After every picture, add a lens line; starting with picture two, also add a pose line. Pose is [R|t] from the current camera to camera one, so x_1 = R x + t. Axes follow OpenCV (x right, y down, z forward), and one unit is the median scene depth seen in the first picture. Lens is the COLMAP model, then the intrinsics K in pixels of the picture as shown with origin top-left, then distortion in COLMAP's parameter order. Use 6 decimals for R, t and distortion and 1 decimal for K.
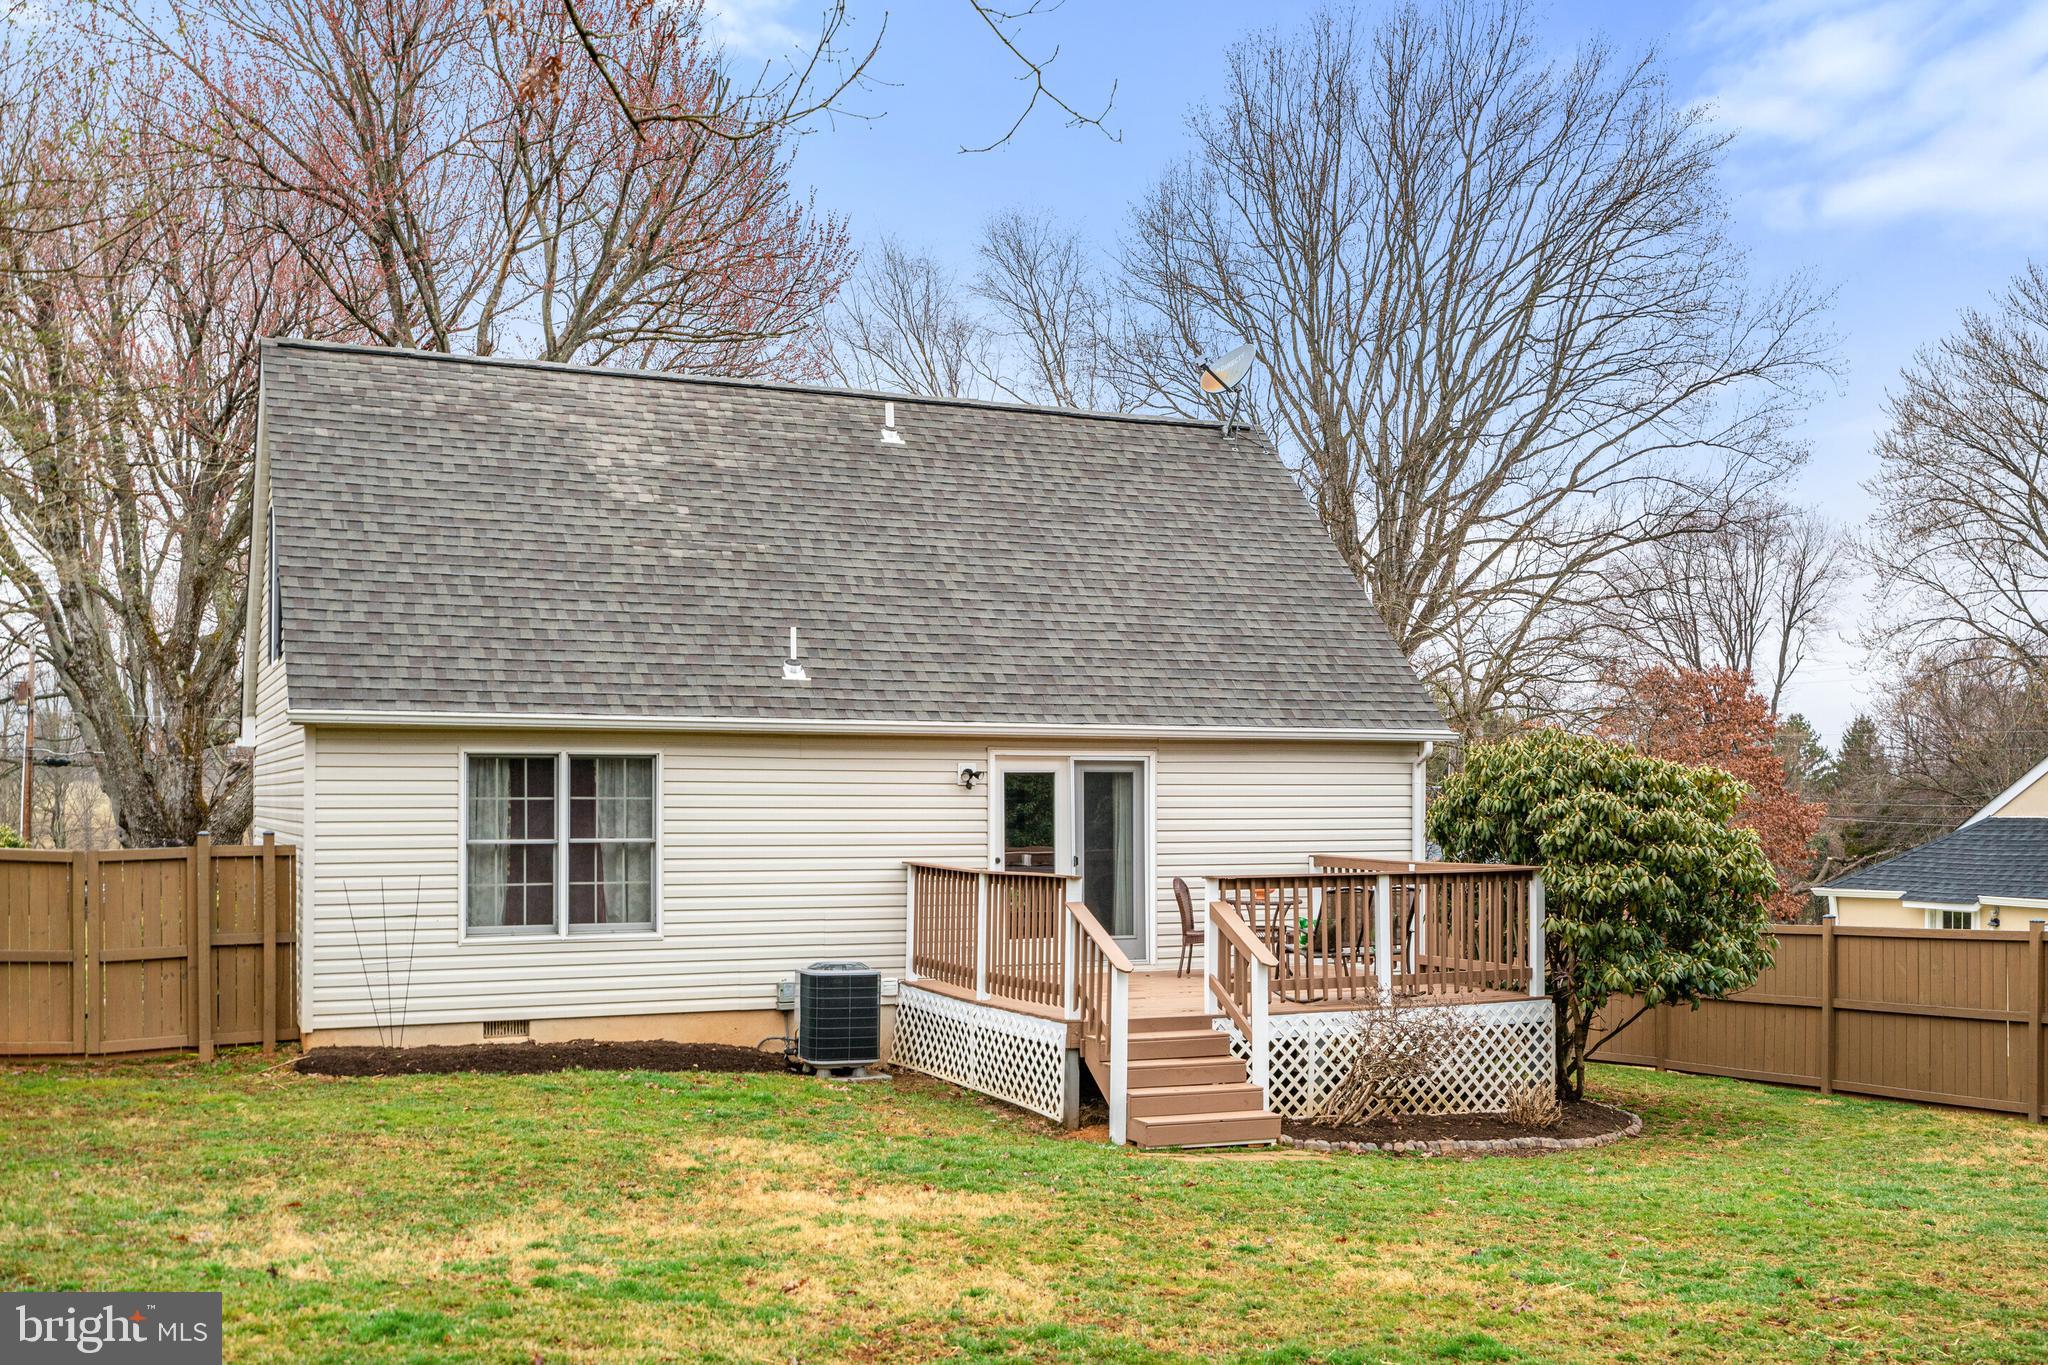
lens RADIAL K [[2049.1, 0, 1022.2], [0, 2049.1, 818.1], [0, 0, 1]] dist [0.016033, -0.015127]
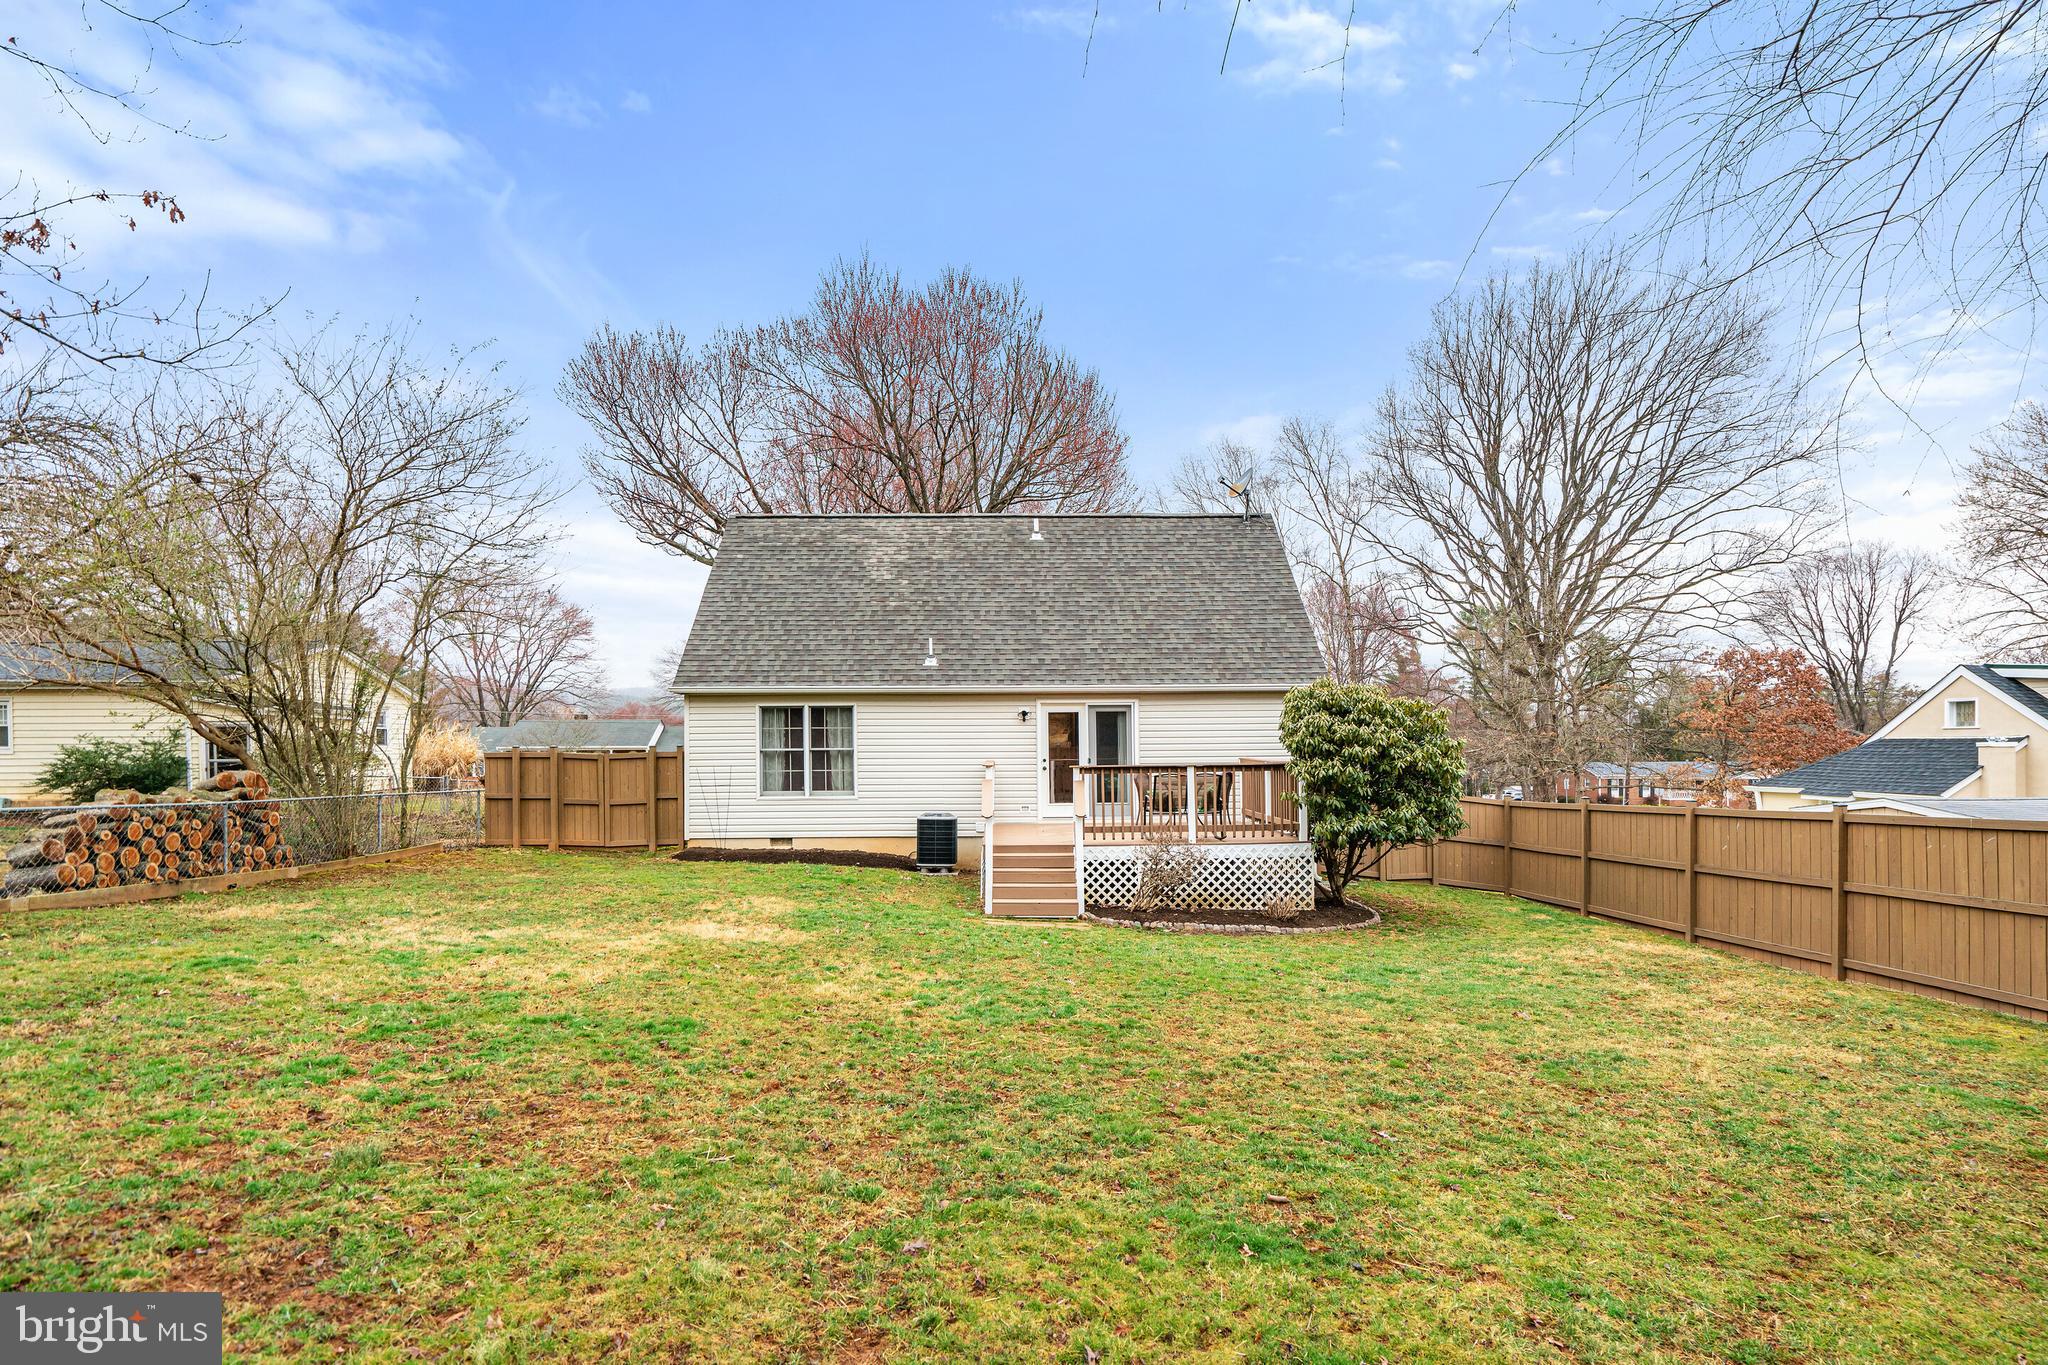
lens RADIAL K [[1036.5, 0, 1025.7], [0, 1036.5, 757.2], [0, 0, 1]] dist [-0.002472, -0.000213]
pose [[0.919549, -0.001973, -0.392970, 0.363396], [0.003119, 0.999993, 0.002275, 0.016830], [0.392962, -0.003318, 0.919549, 0.148111]]
